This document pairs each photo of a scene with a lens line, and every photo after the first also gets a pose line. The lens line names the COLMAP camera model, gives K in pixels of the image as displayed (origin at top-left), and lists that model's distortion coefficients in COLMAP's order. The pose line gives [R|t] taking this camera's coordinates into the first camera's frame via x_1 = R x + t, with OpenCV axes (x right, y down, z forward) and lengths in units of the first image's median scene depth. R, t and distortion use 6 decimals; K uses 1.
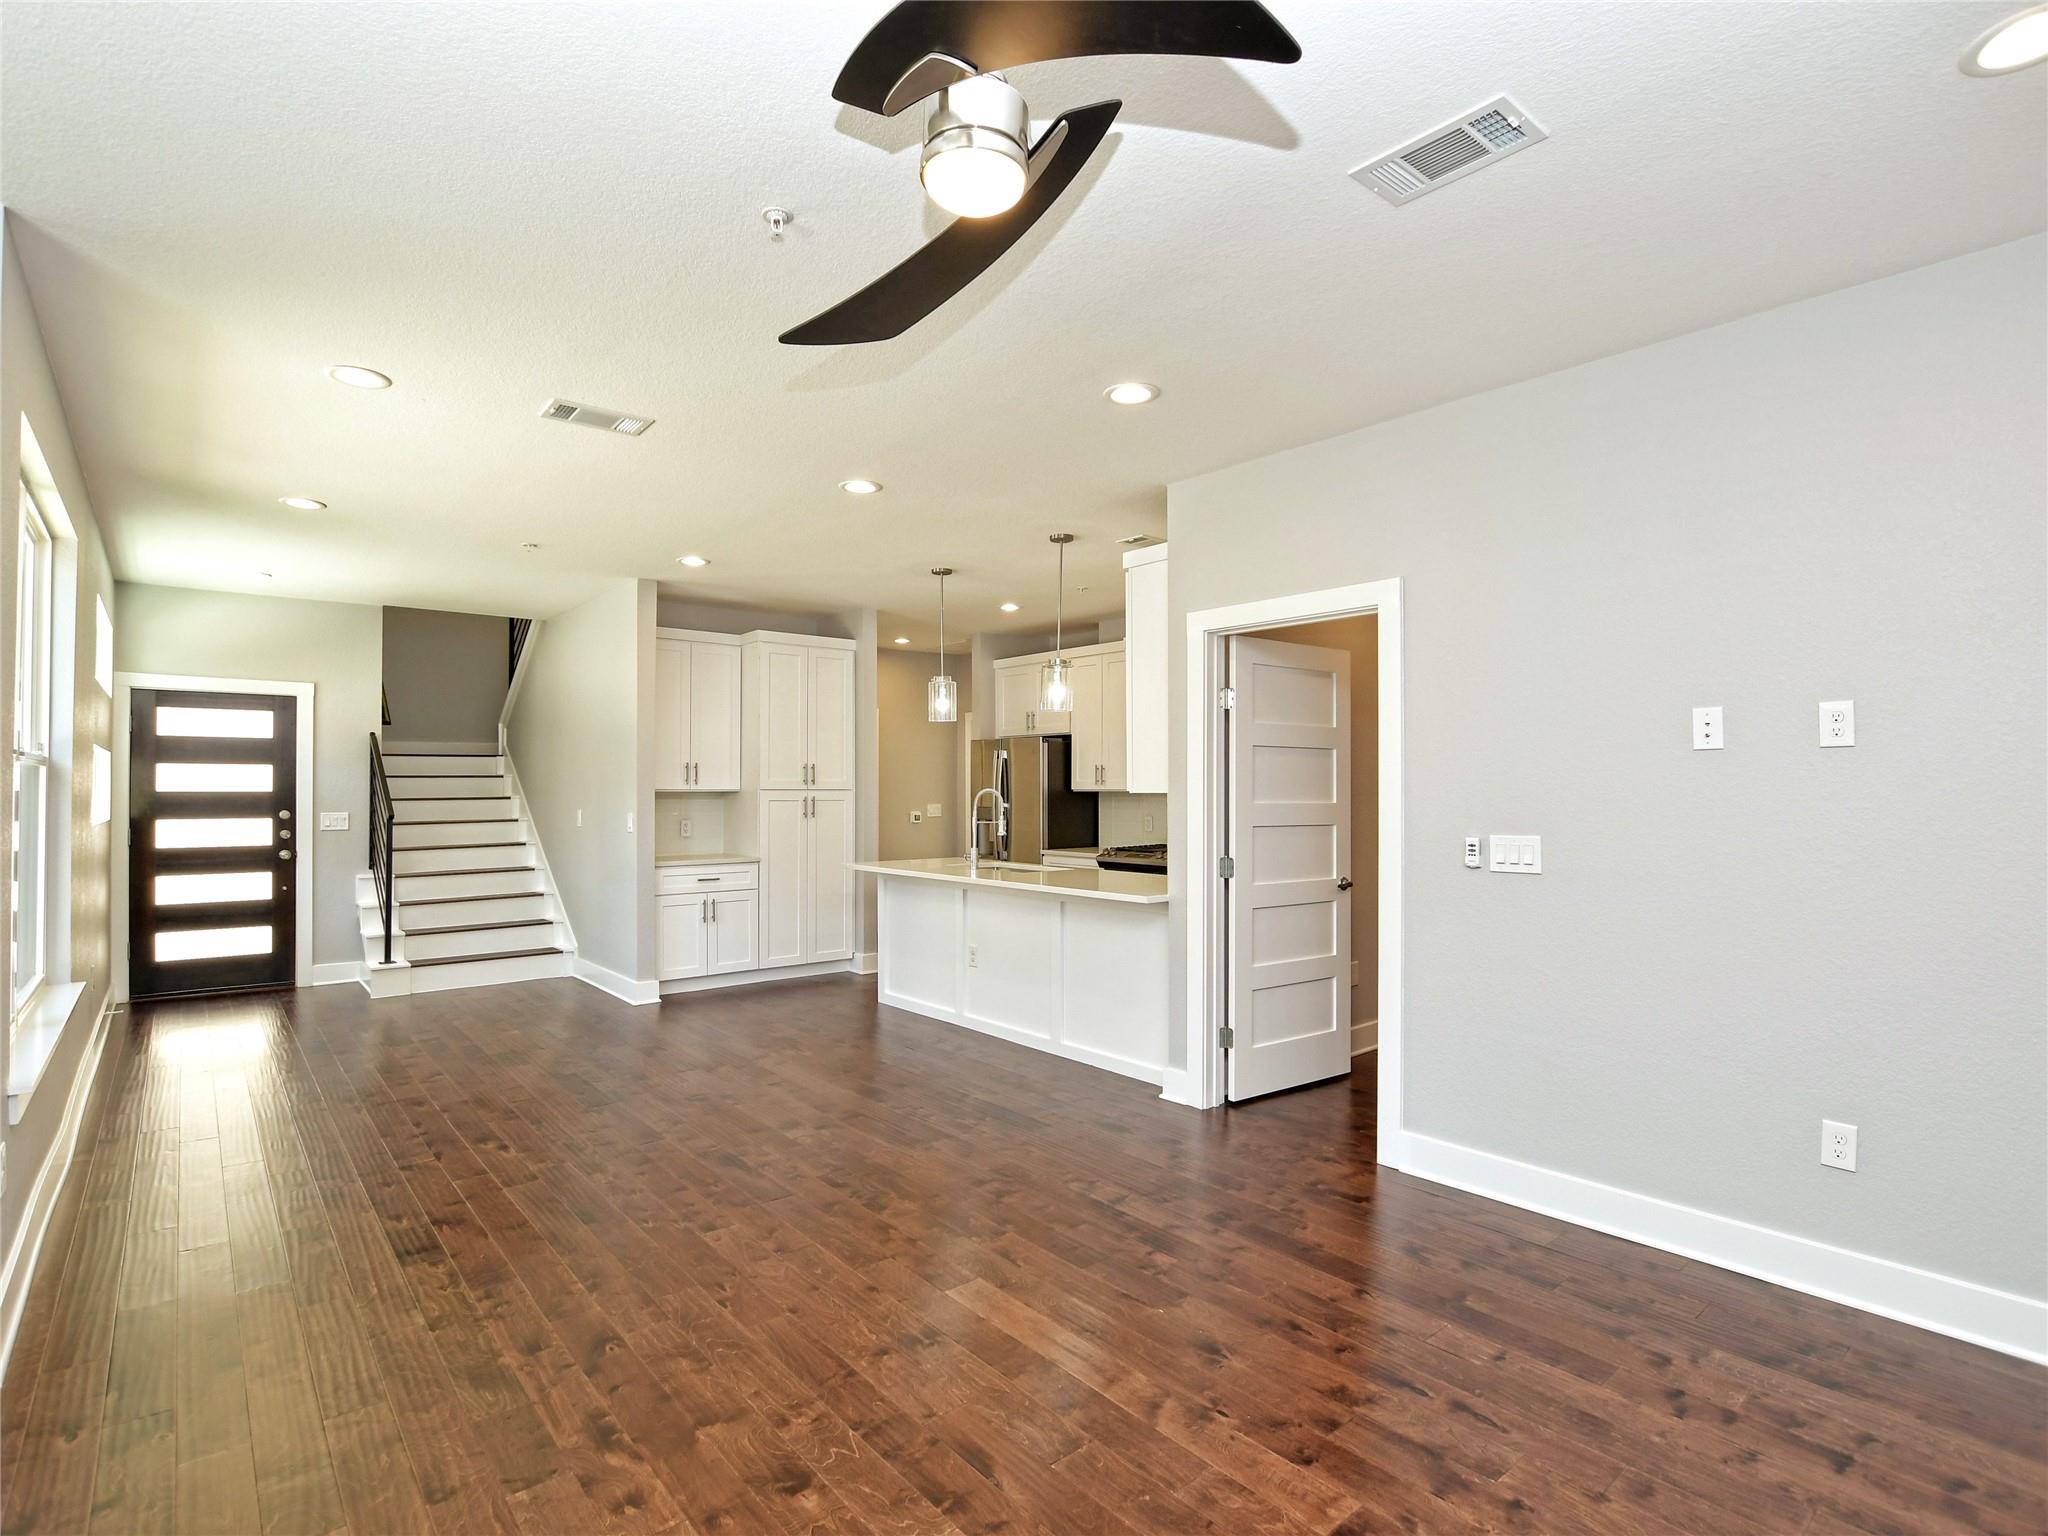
lens RADIAL K [[1017.1, 0, 1028.5], [0, 1017.1, 765.7], [0, 0, 1]] dist [-0.031451, 0.004487]
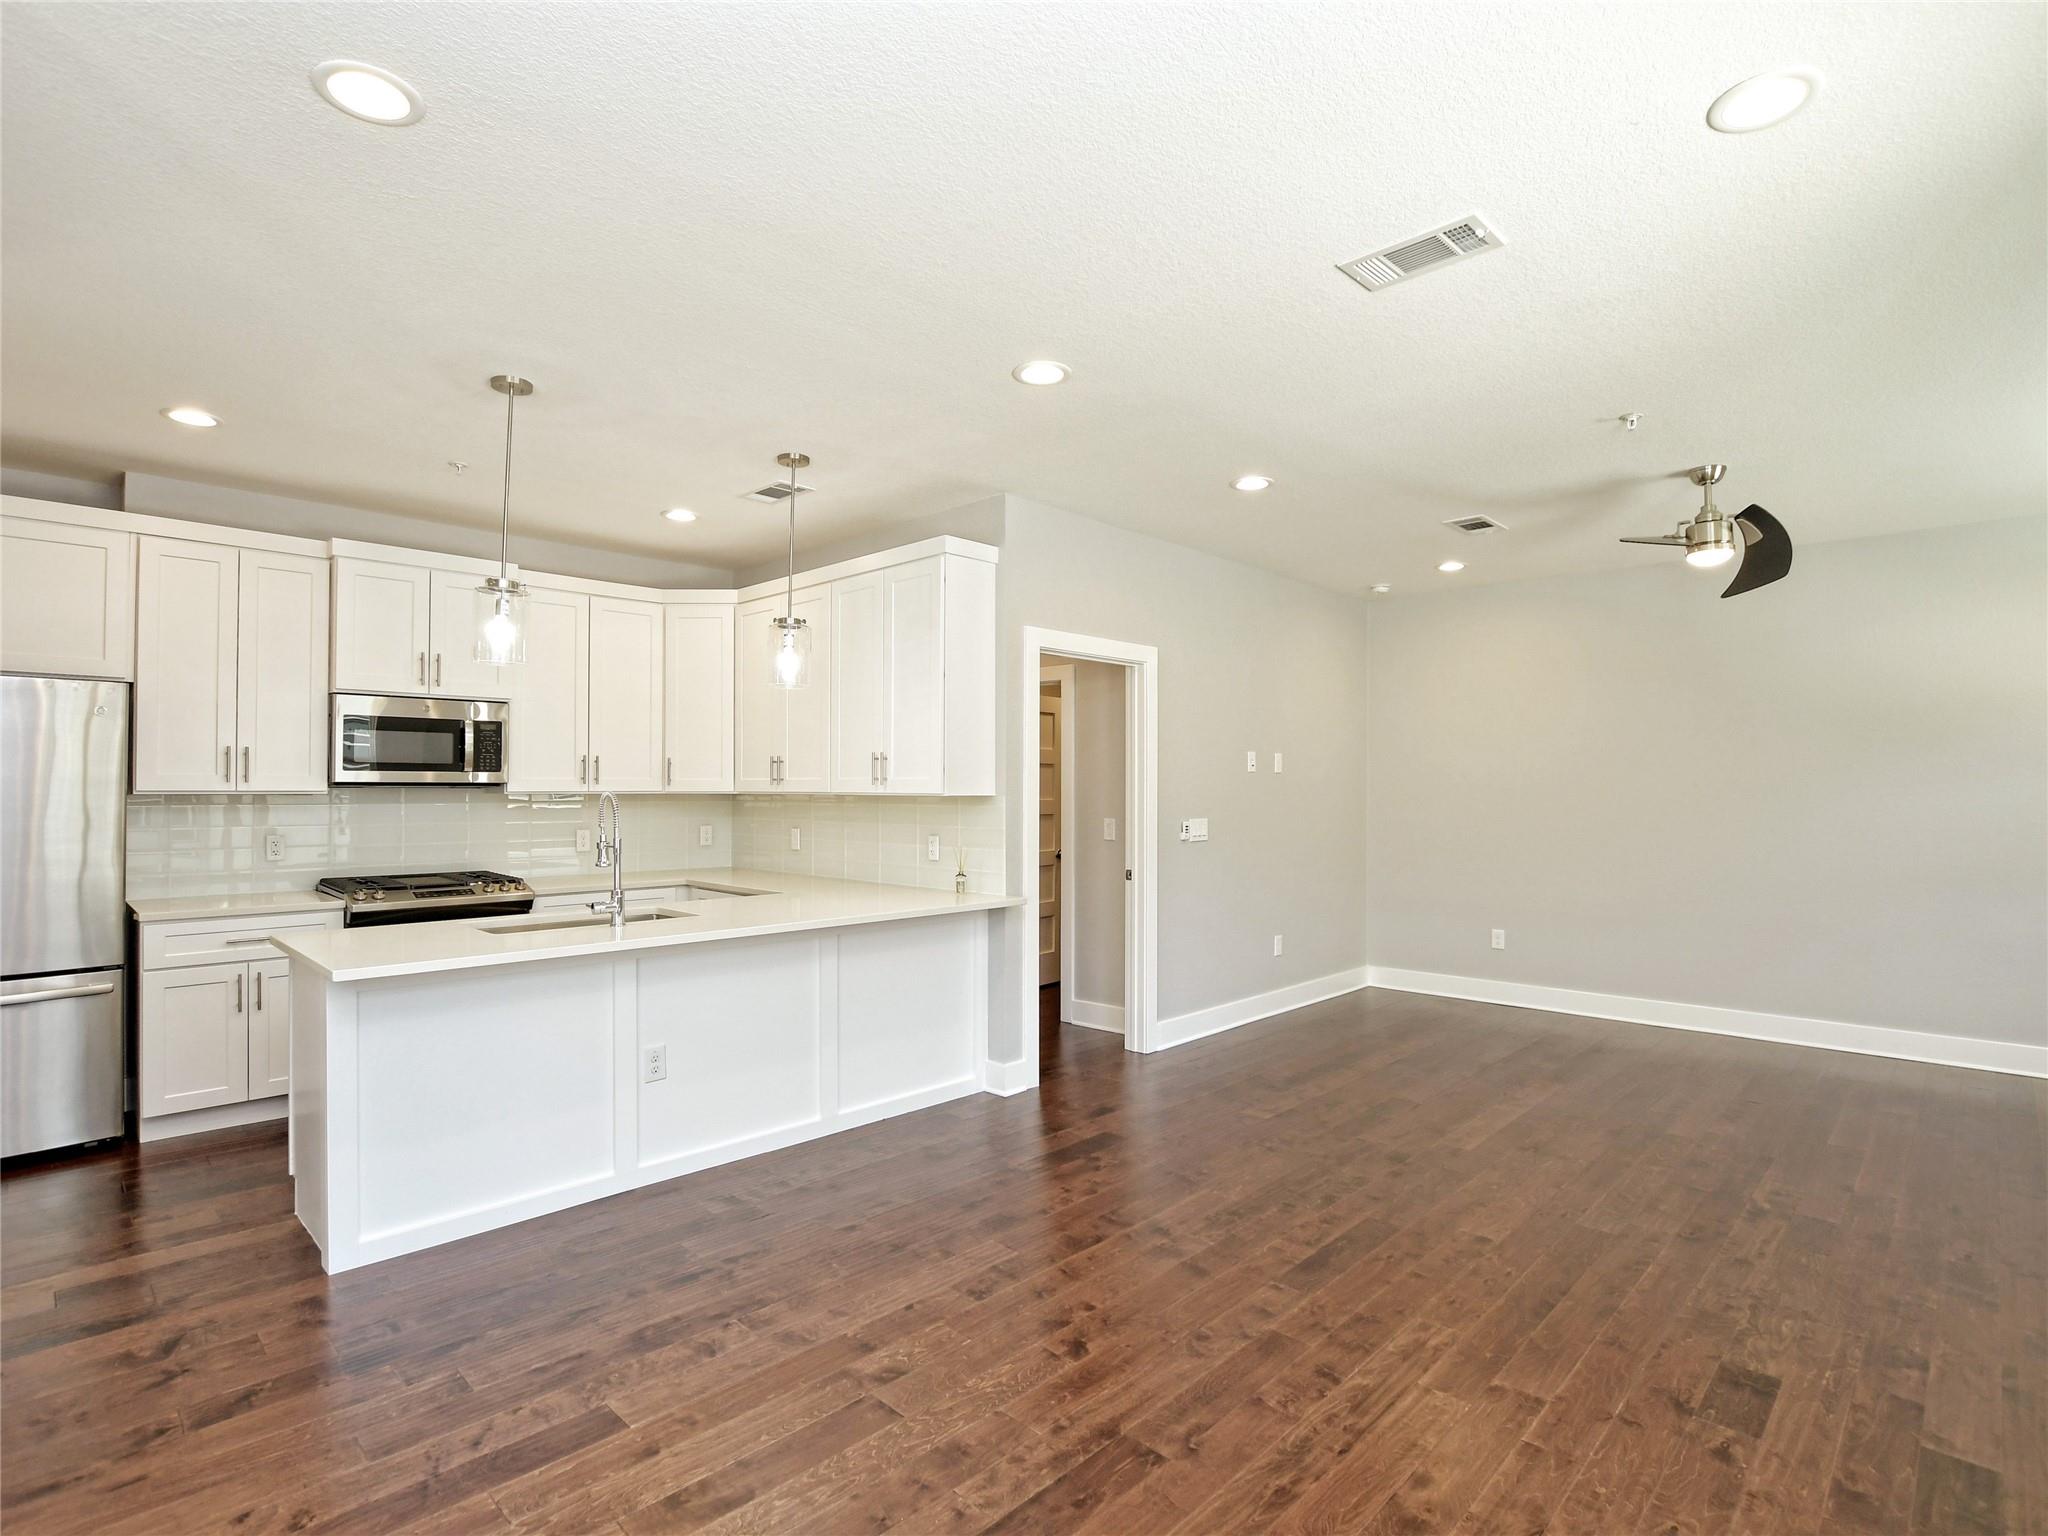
lens RADIAL K [[1017.1, 0, 1015.1], [0, 1017.1, 773.0], [0, 0, 1]] dist [-0.031451, 0.004487]
pose [[-0.088792, 0.014730, 0.995941, -0.558428], [-0.024991, 0.999543, -0.017012, 0.013505], [-0.995737, -0.026401, -0.088383, 0.687589]]
